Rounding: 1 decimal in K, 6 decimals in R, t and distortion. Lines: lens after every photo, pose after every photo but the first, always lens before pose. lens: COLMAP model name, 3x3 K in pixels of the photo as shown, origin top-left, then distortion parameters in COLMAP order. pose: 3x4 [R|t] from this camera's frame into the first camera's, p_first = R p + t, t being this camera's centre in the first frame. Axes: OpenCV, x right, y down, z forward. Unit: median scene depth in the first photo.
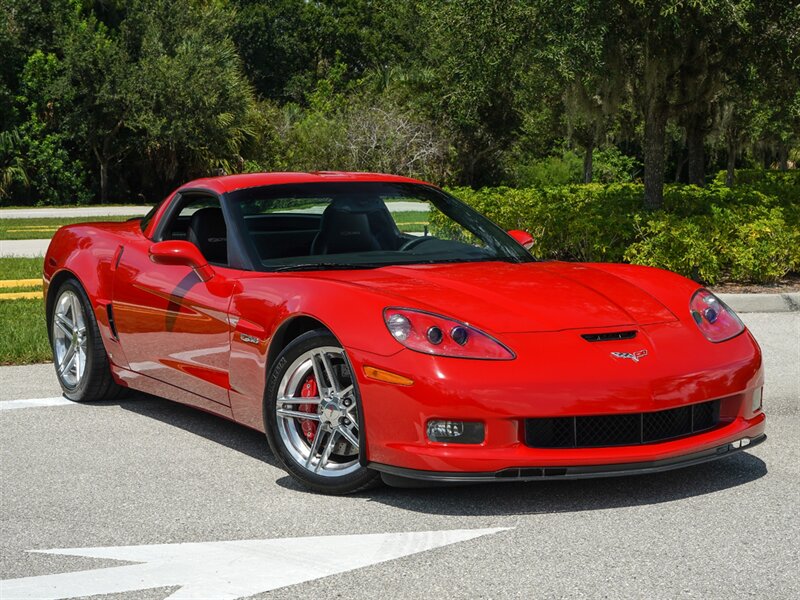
lens RADIAL K [[1656.4, 0, 425.6], [0, 1656.4, 301.8], [0, 0, 1]] dist [-0.038486, 0.121652]
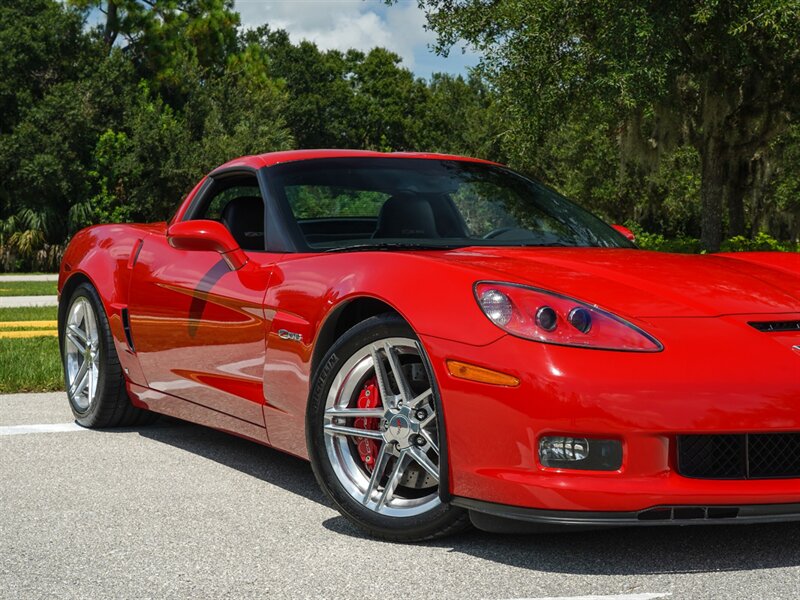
lens RADIAL K [[1450.3, 0, 400.0], [0, 1450.3, 300.0], [0, 0, 1]] dist [-0.014892, -0.046684]
pose [[0.999236, 0.005926, -0.038622, -0.023872], [-0.007877, 0.998690, -0.050559, 0.031566], [0.038271, 0.050825, 0.997974, 0.266203]]
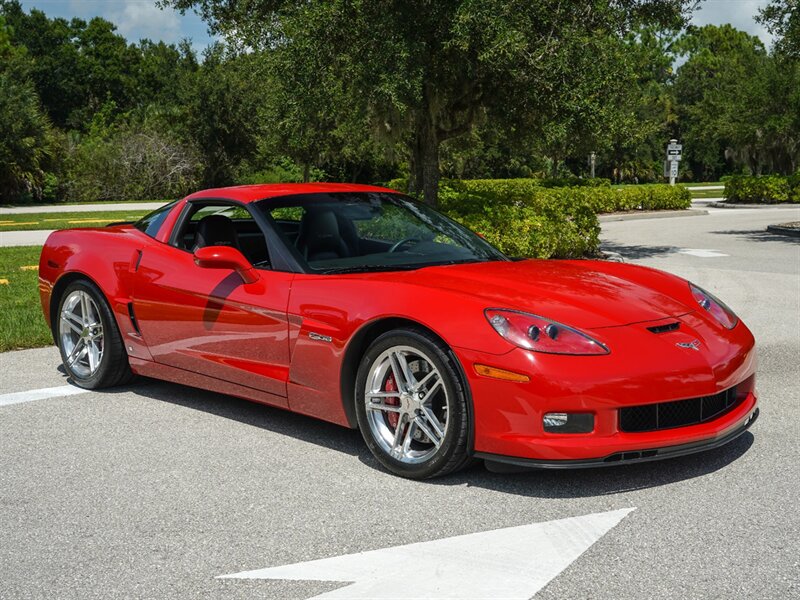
lens RADIAL K [[1132.4, 0, 400.0], [0, 1132.4, 300.0], [0, 0, 1]] dist [0.012828, 0.043632]
pose [[0.974563, -0.026056, 0.222592, -0.176283], [0.020086, 0.999376, 0.029041, -0.018303], [-0.223210, -0.023832, 0.974479, 0.207009]]
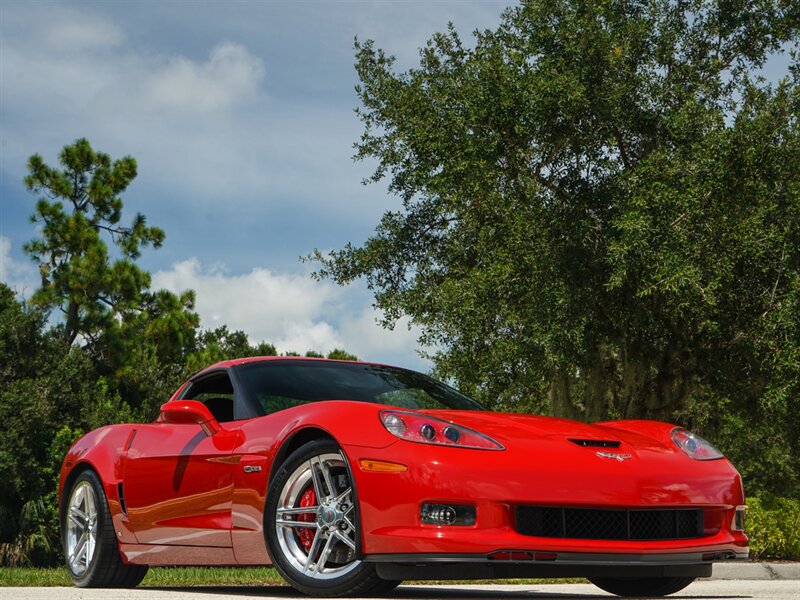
lens RADIAL K [[1536.7, 0, 400.0], [0, 1536.7, 300.0], [0, 0, 1]] dist [-0.019408, 0.048218]
pose [[0.999891, -0.000306, -0.014742, 0.001422], [-0.003550, 0.965380, -0.260823, 0.138078], [0.014311, 0.260847, 0.965274, 0.025144]]
